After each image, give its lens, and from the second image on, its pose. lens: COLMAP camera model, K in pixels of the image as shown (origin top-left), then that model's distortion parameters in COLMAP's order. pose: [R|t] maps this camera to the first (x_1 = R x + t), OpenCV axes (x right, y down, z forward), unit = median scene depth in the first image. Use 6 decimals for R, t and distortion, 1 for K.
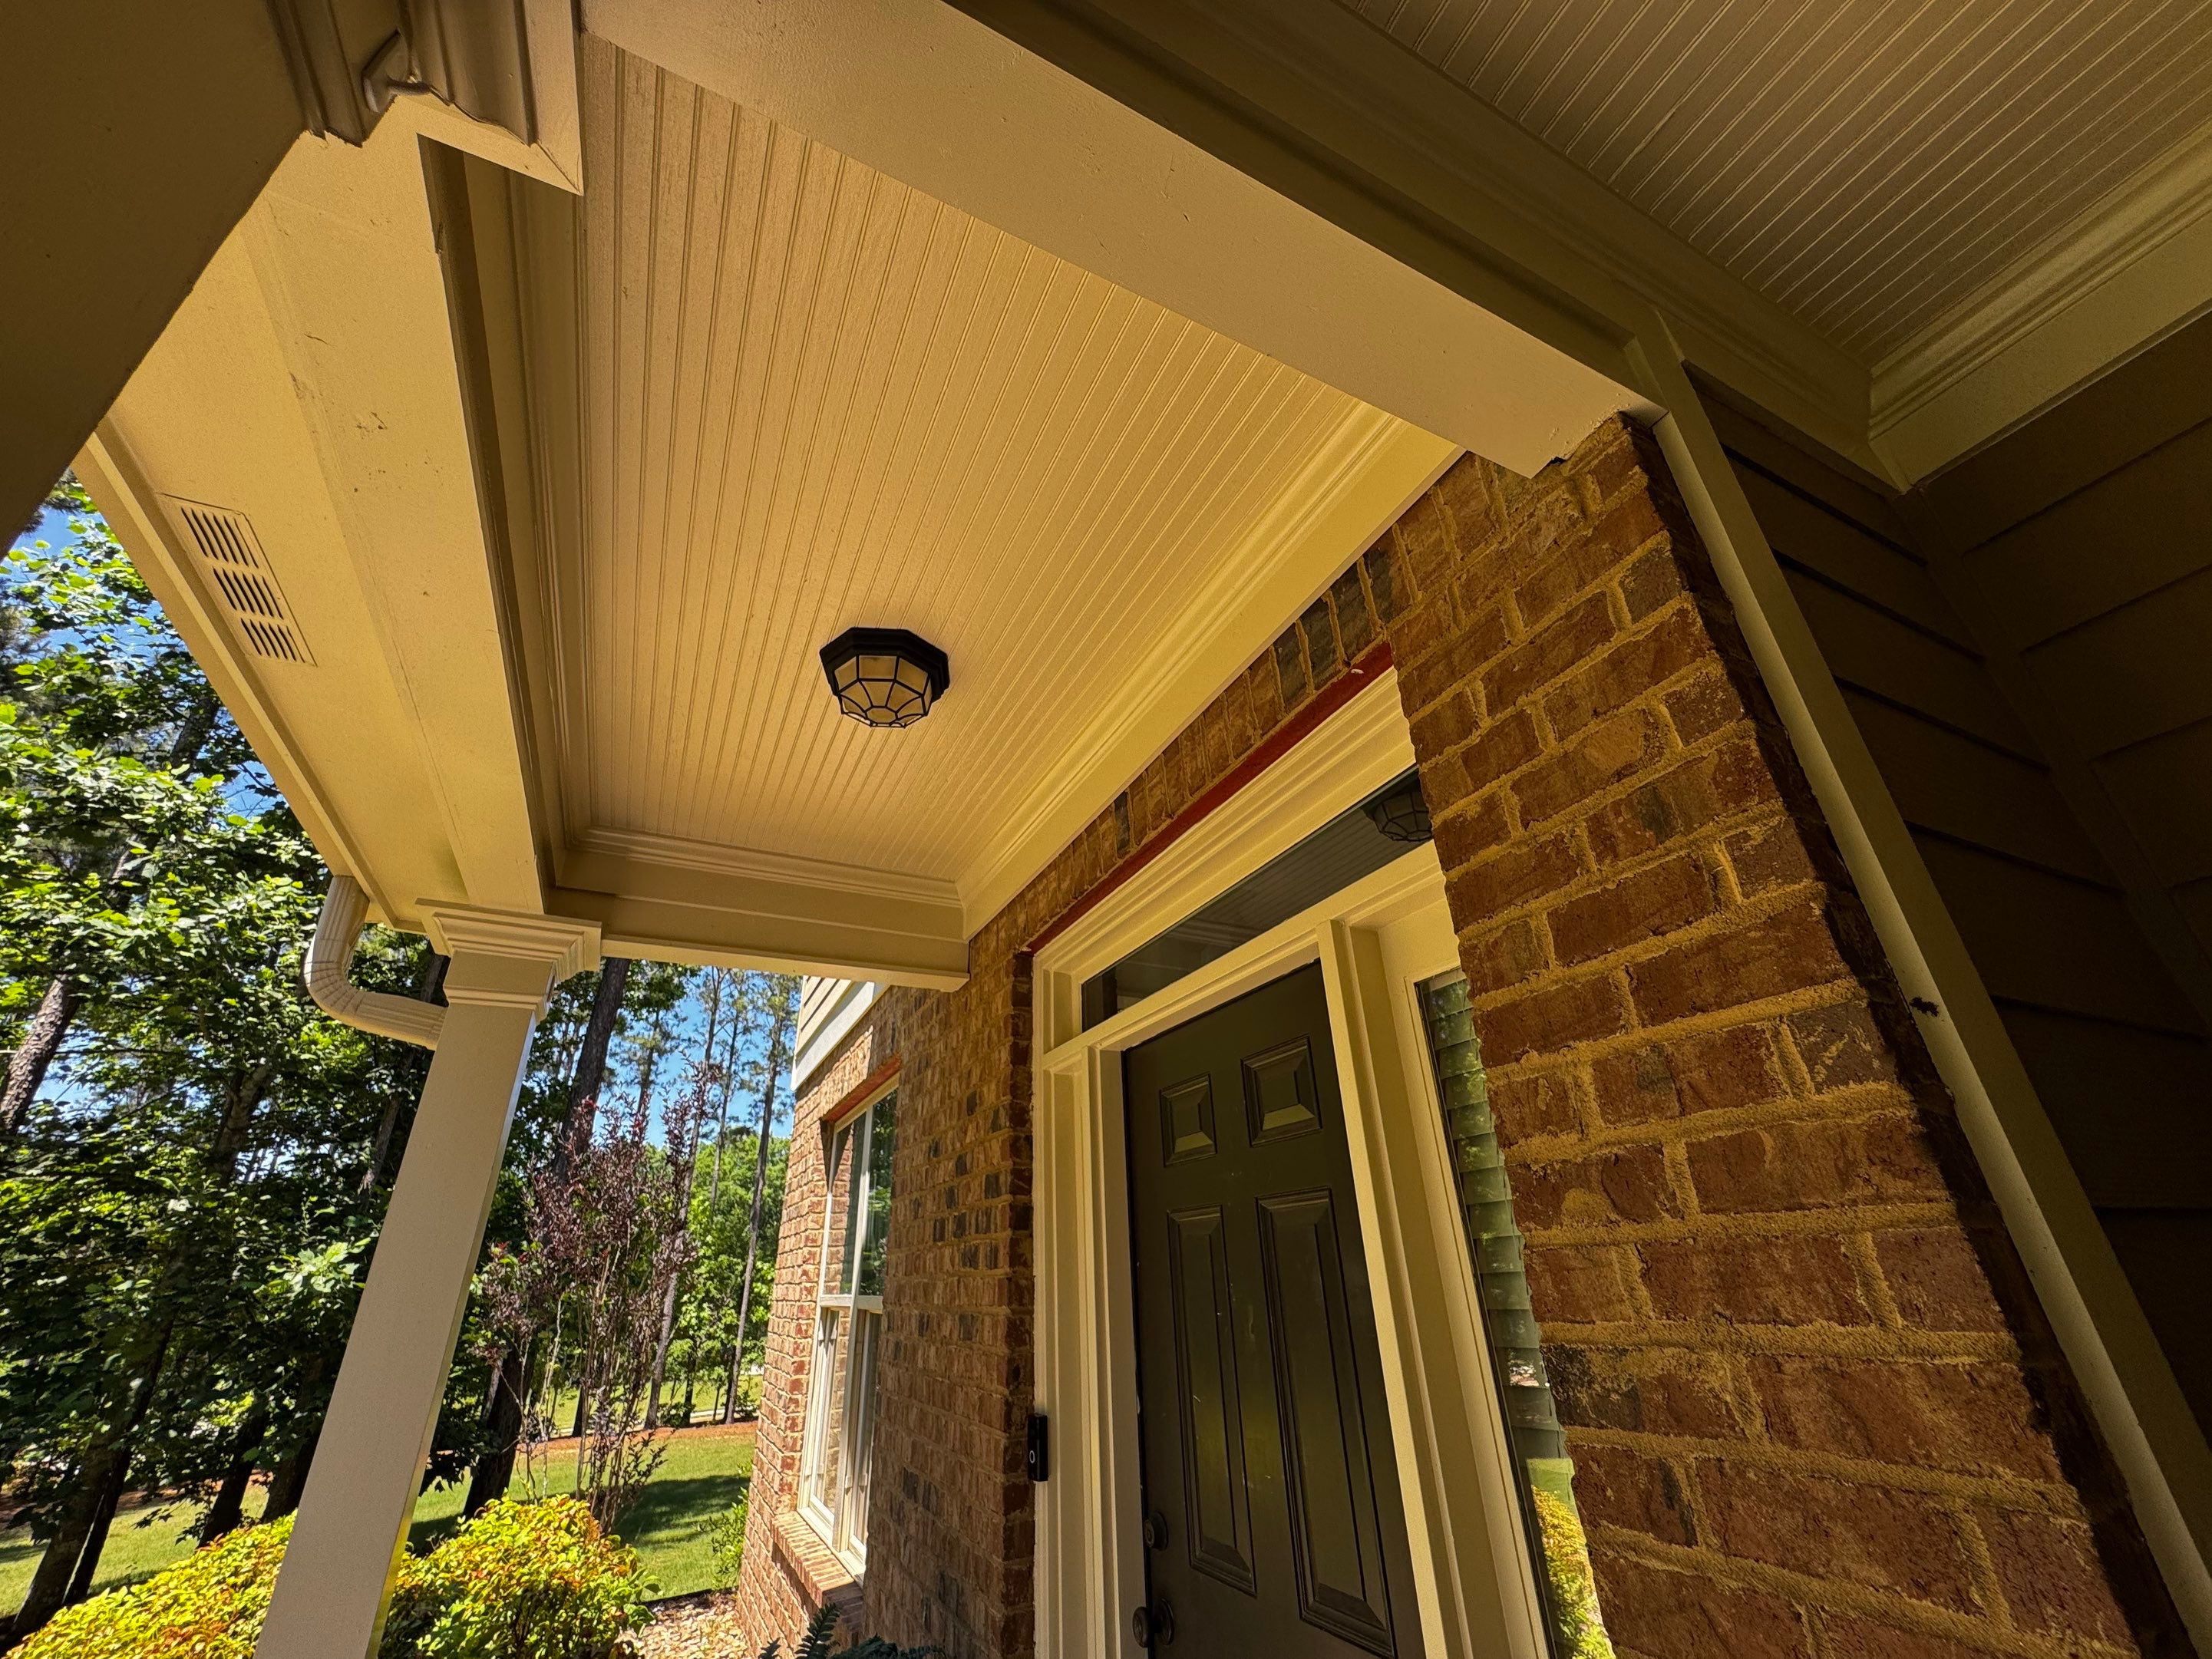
lens RADIAL K [[886.3, 0, 1097.3], [0, 886.3, 826.7], [0, 0, 1]] dist [-0.002066, 0.000055]
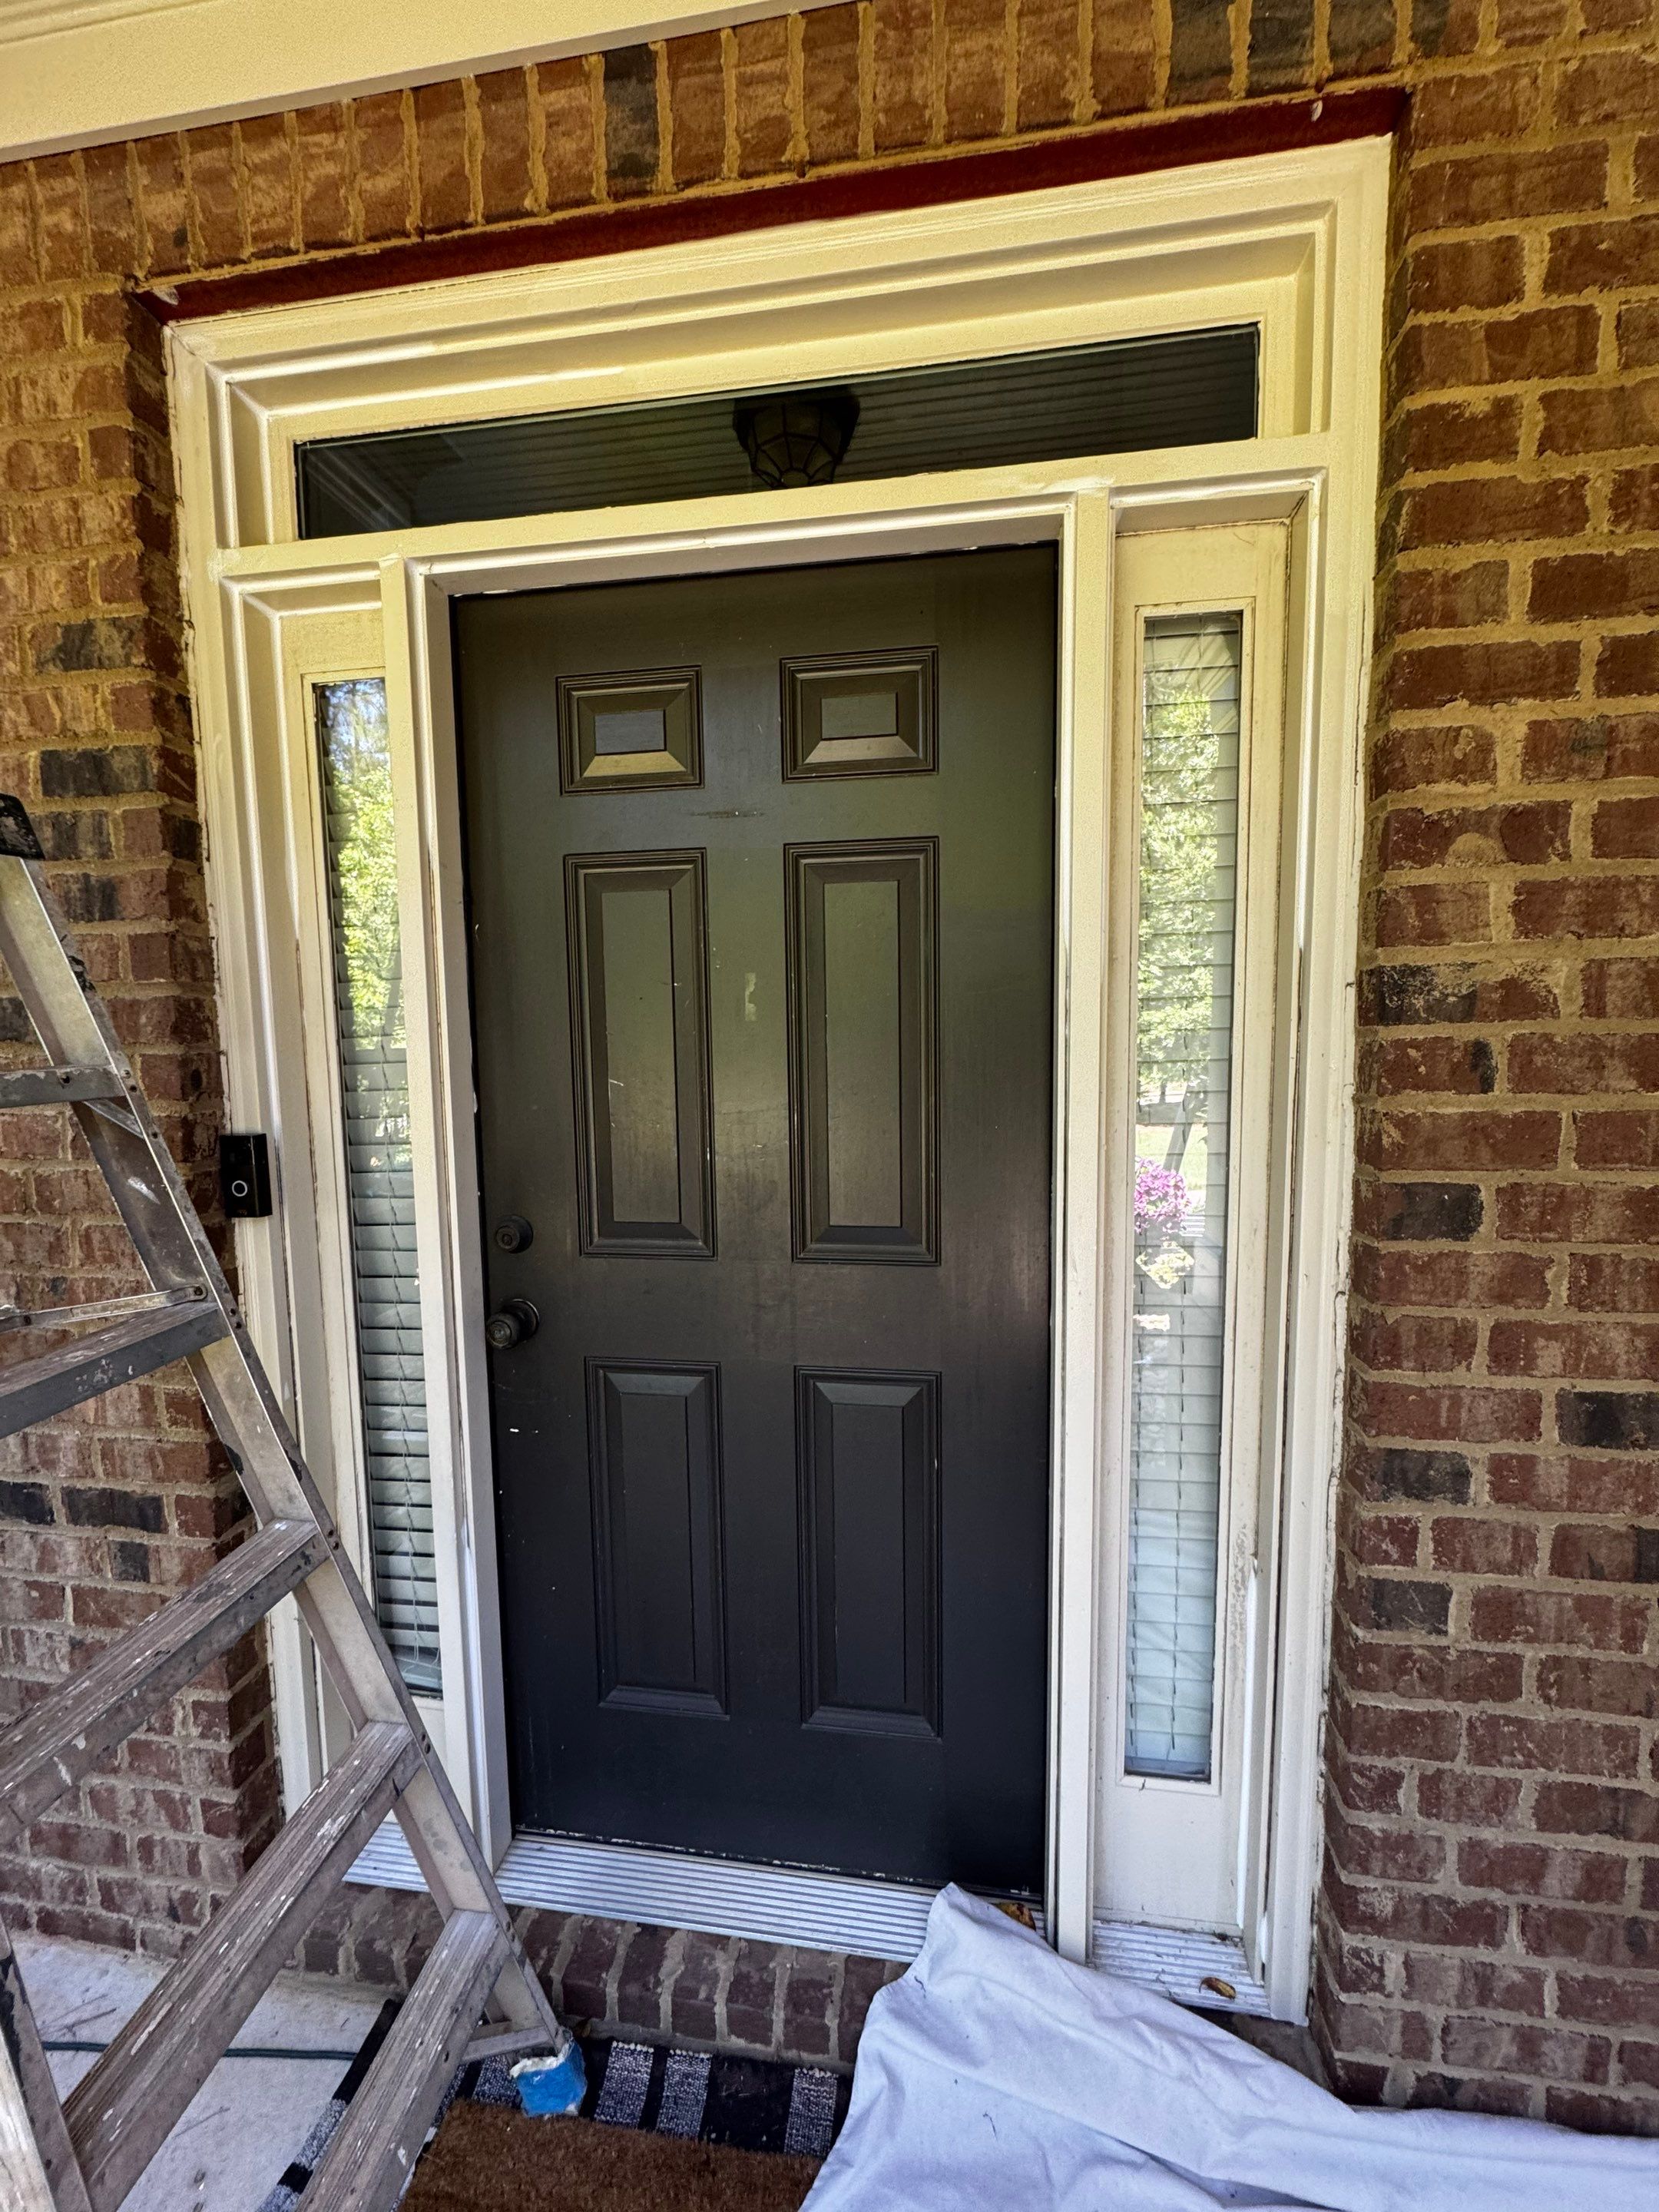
lens RADIAL K [[879.7, 0, 829.6], [0, 879.7, 1109.4], [0, 0, 1]] dist [-0.005451, 0.000889]
pose [[0.562691, -0.047956, 0.825275, -0.742933], [-0.377927, 0.872959, 0.308406, 0.626256], [-0.735221, -0.485431, 0.473082, 0.850220]]
